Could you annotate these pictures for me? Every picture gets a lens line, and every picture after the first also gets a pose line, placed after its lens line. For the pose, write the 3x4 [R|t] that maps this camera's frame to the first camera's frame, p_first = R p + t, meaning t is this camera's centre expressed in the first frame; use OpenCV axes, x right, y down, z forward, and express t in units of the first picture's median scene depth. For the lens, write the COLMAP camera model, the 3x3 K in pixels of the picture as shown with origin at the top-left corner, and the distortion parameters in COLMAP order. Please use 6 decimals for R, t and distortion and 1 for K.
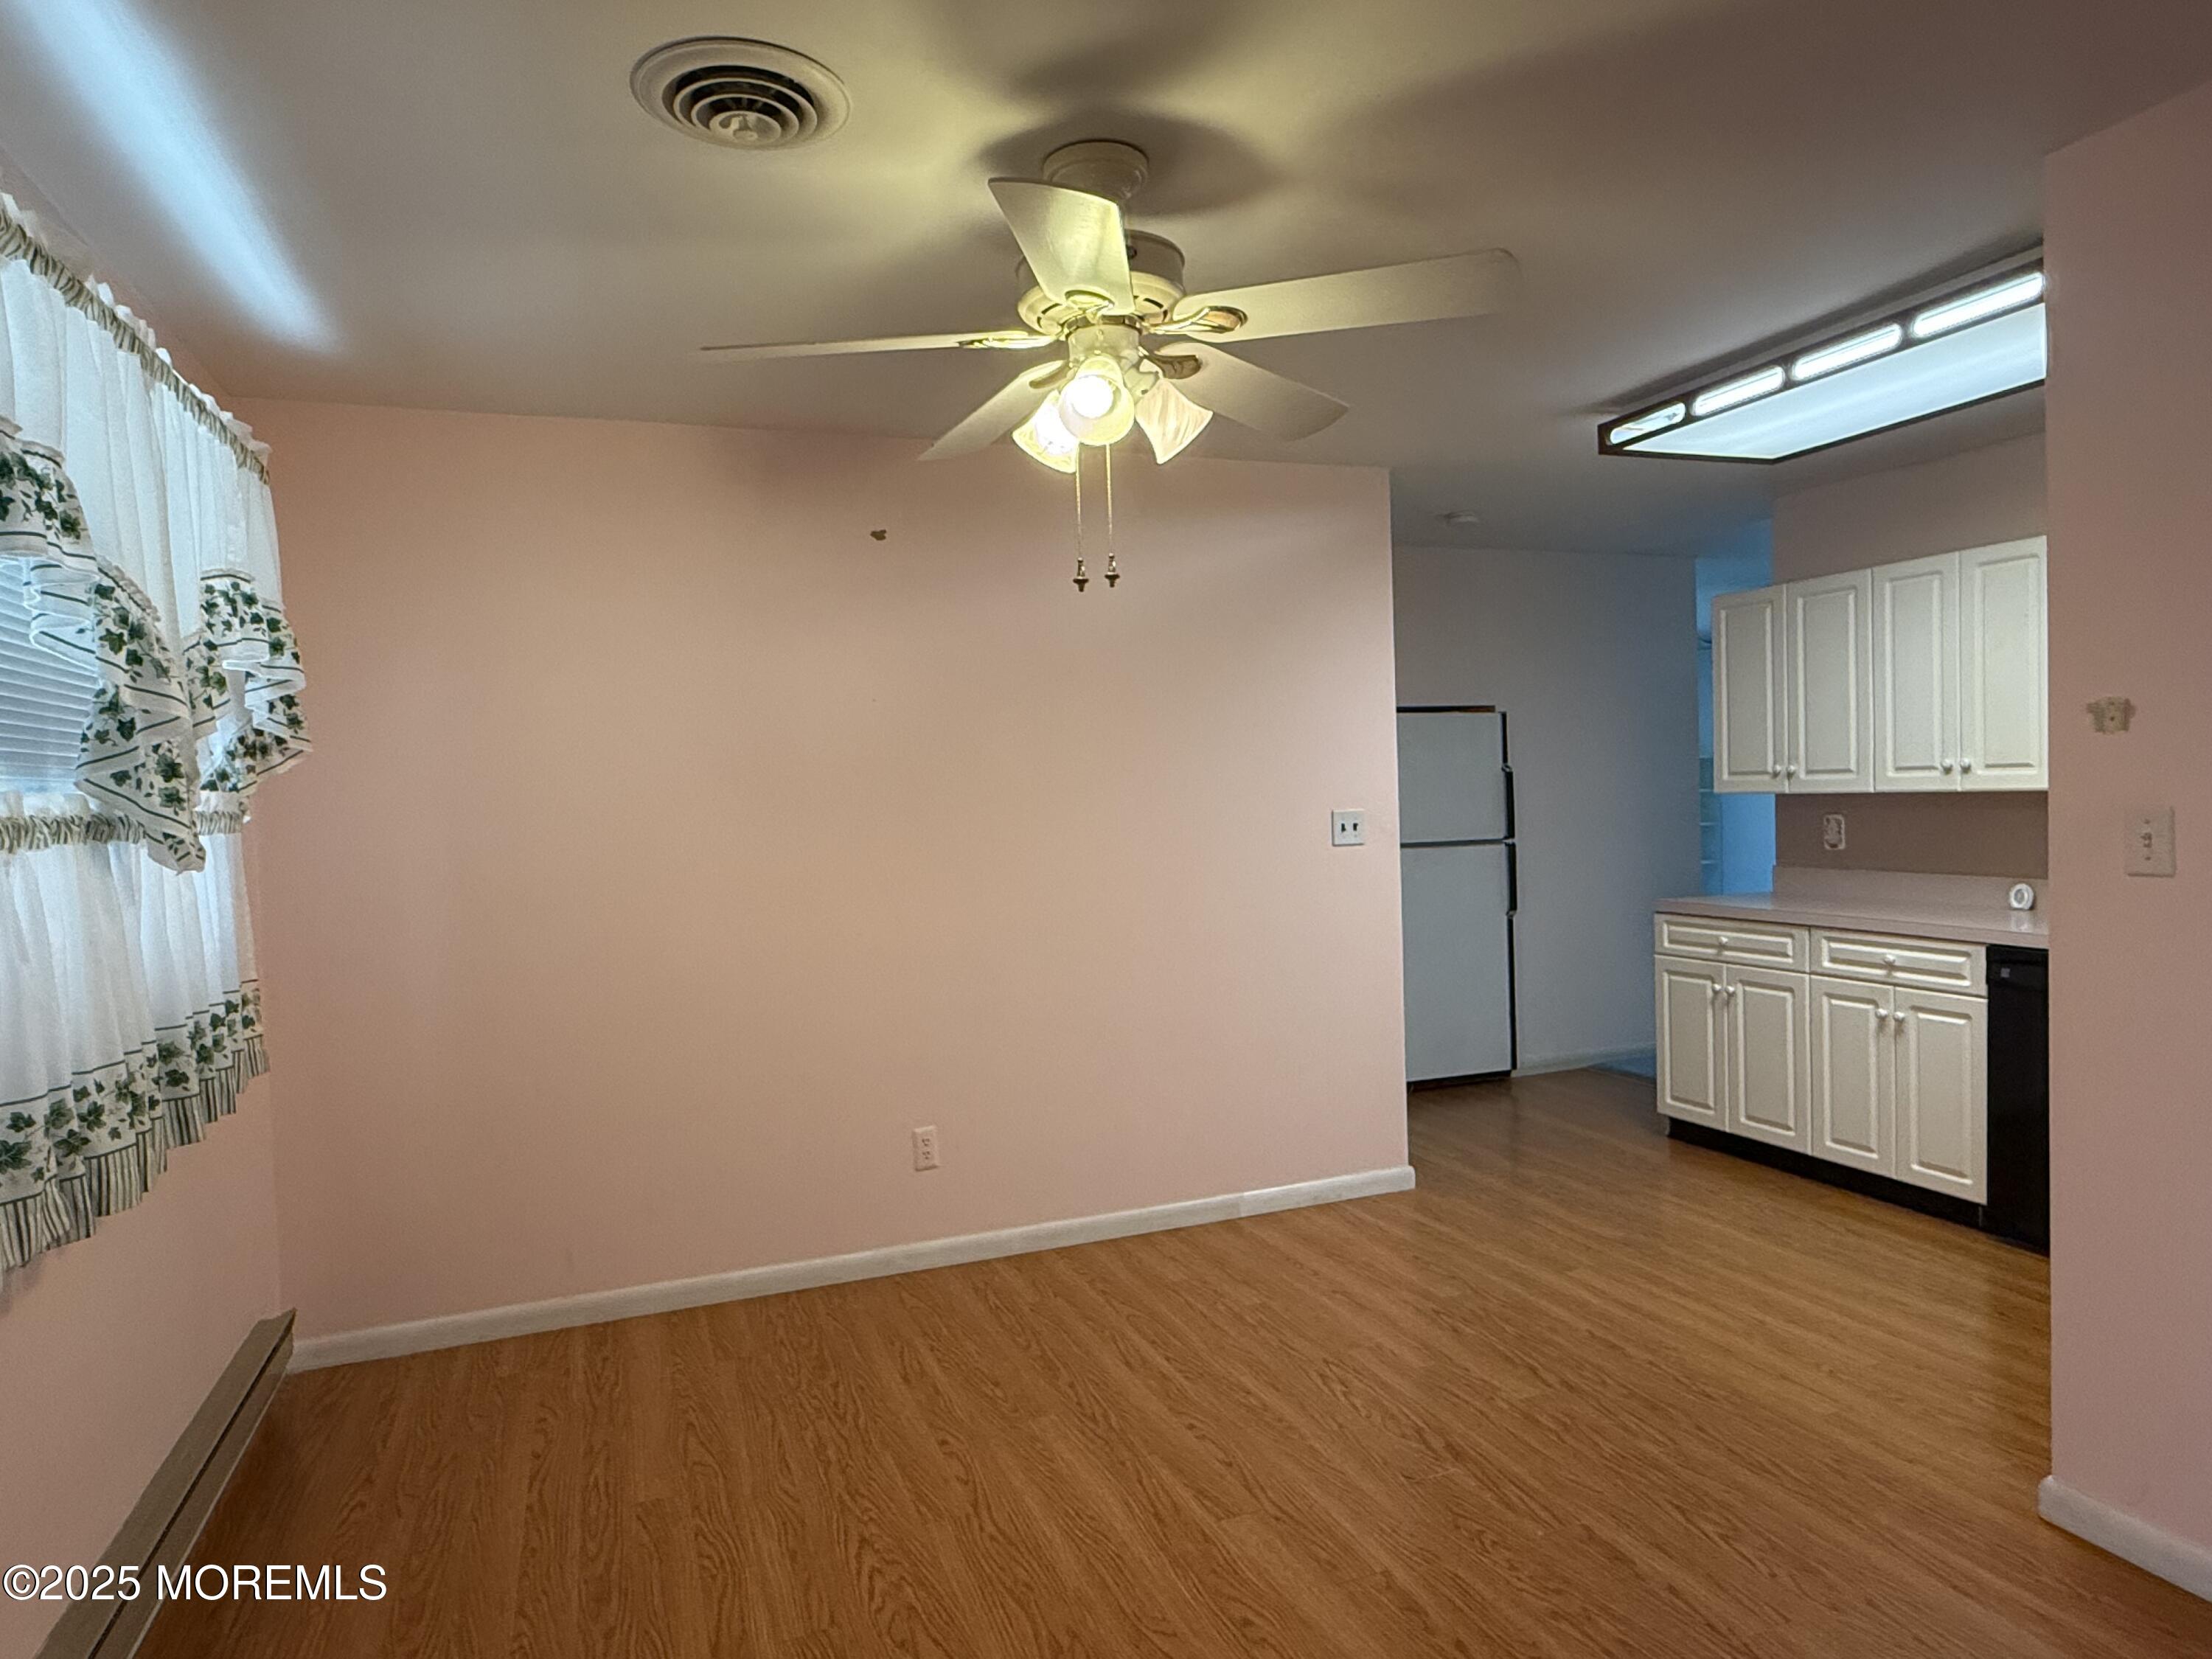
lens RADIAL K [[1327.8, 0, 1114.2], [0, 1327.8, 833.7], [0, 0, 1]] dist [0.000897, 0.000982]
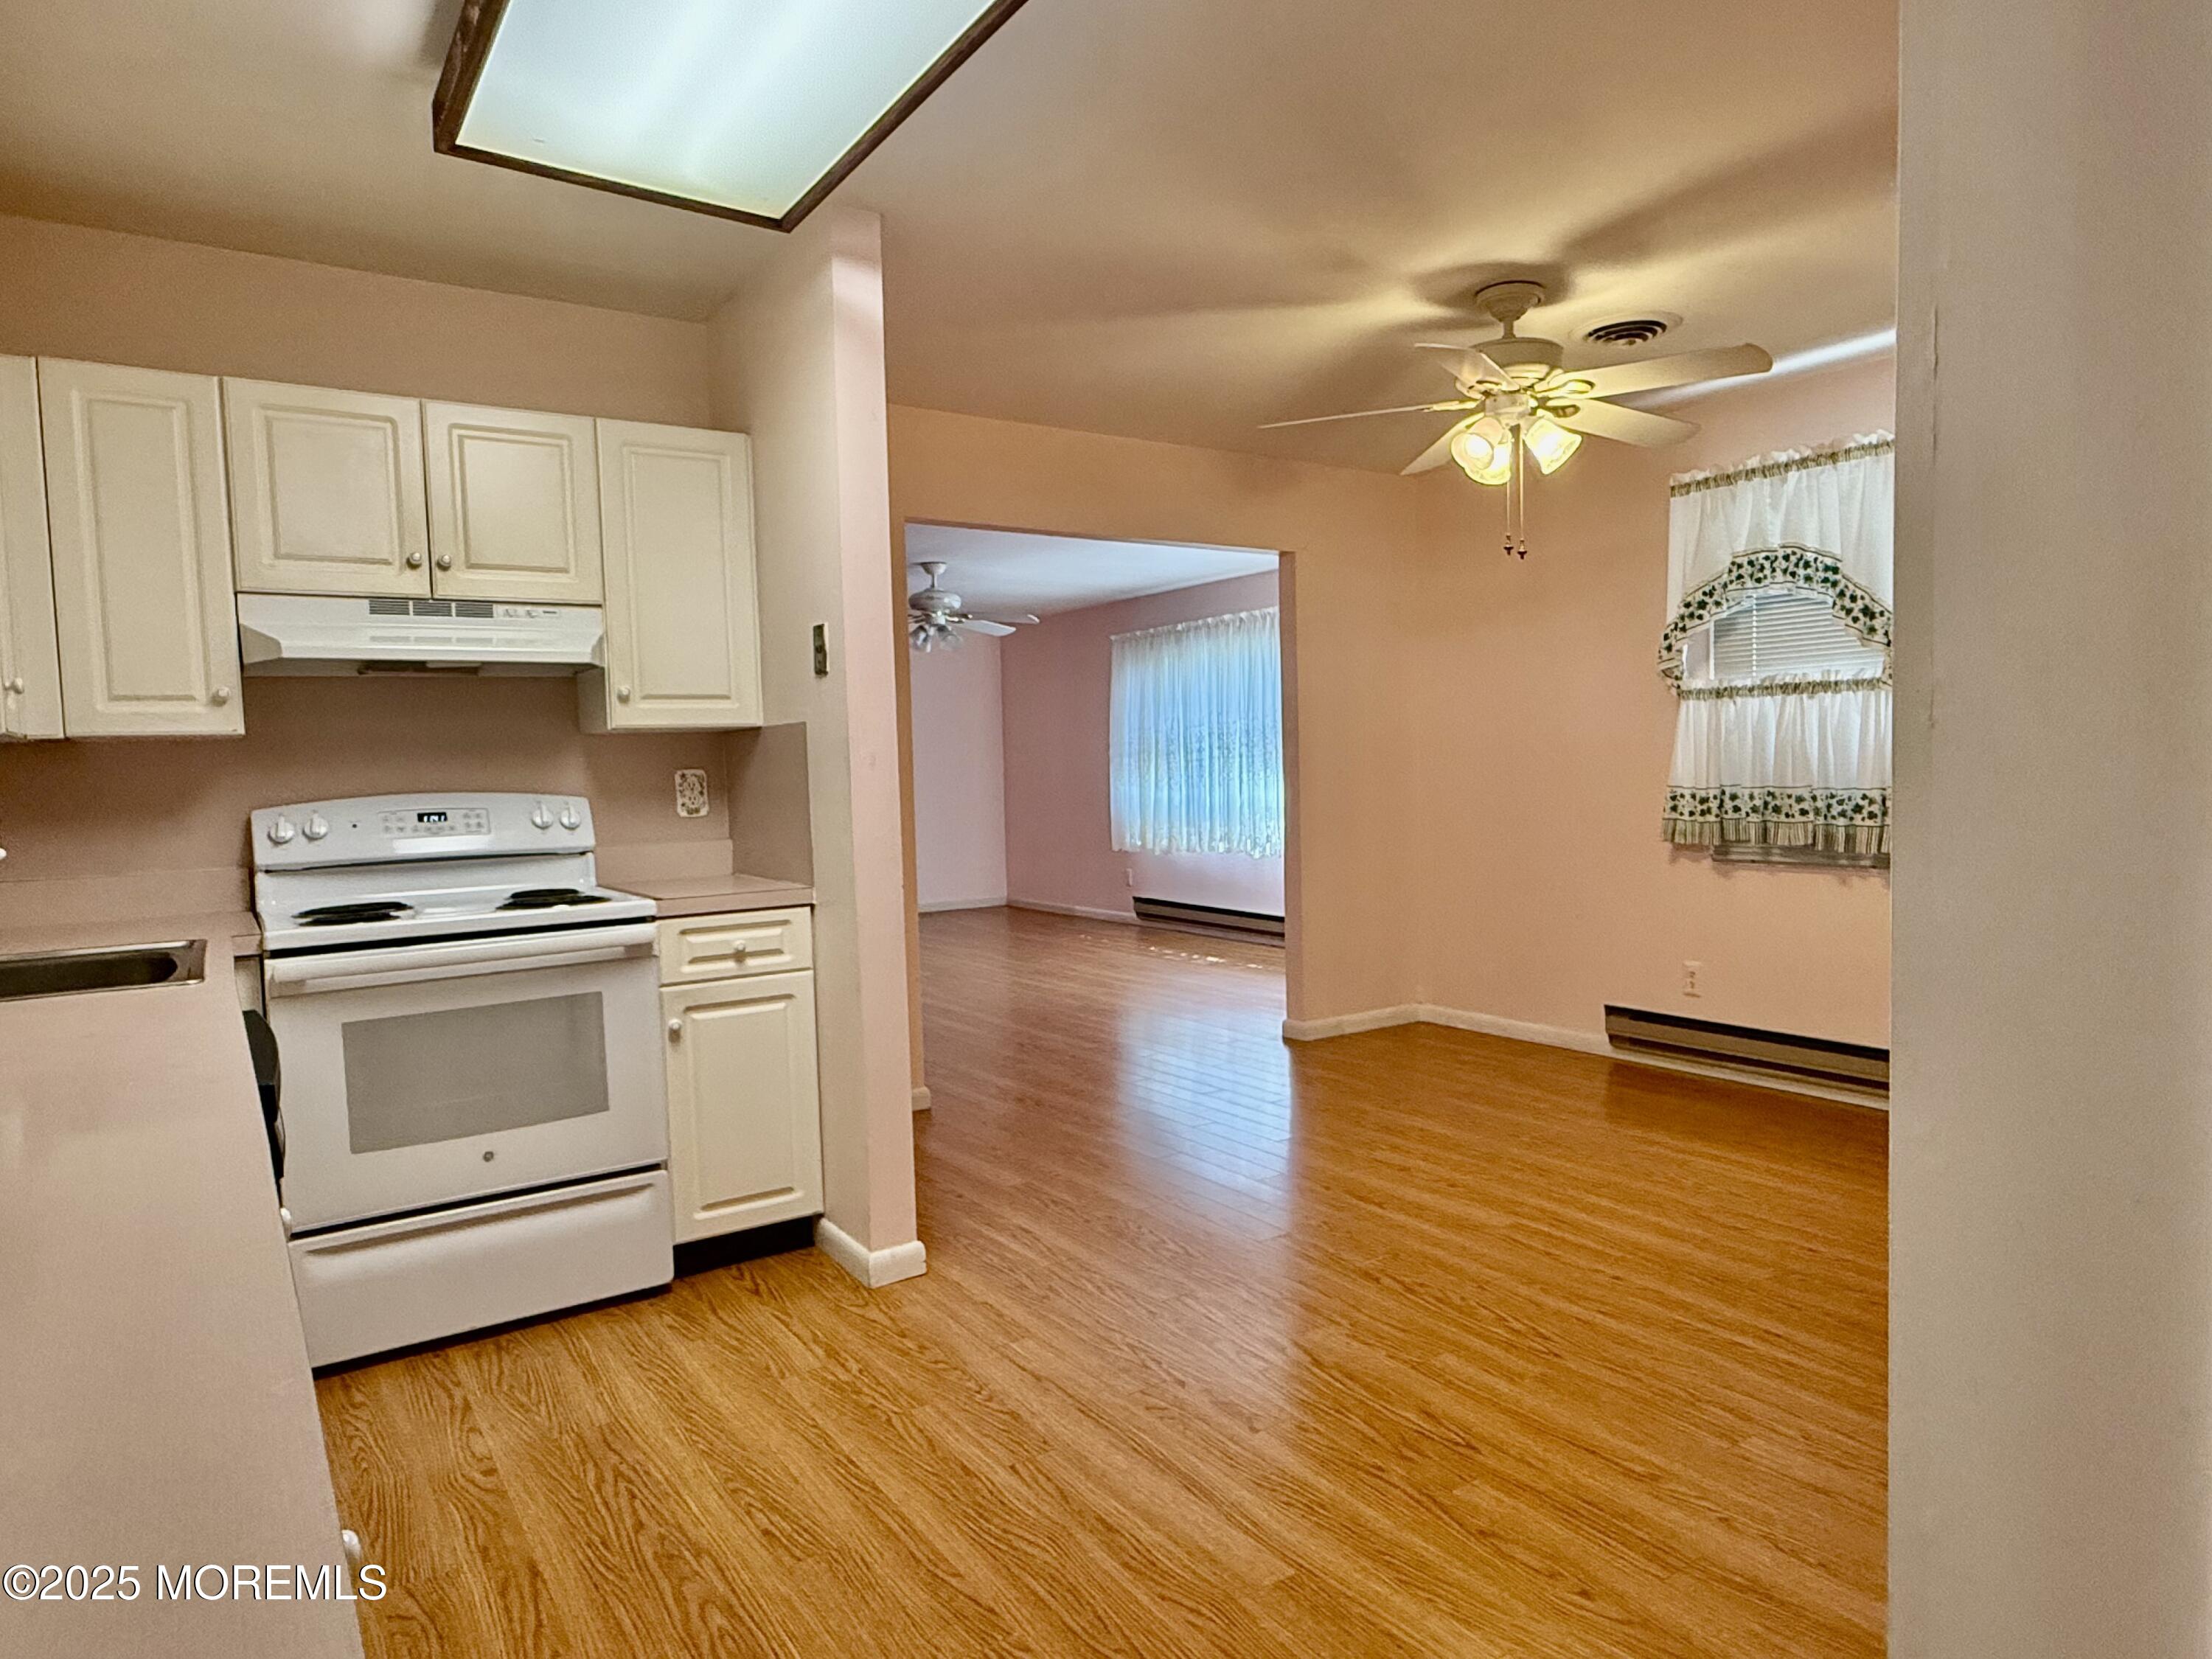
lens RADIAL K [[1327.8, 0, 1107.1], [0, 1327.8, 833.1], [0, 0, 1]] dist [0.000897, 0.000982]
pose [[-0.972544, 0.065857, -0.223206, 0.607835], [0.045726, 0.994503, 0.094196, -0.016012], [0.228183, 0.081403, -0.970209, 1.748156]]
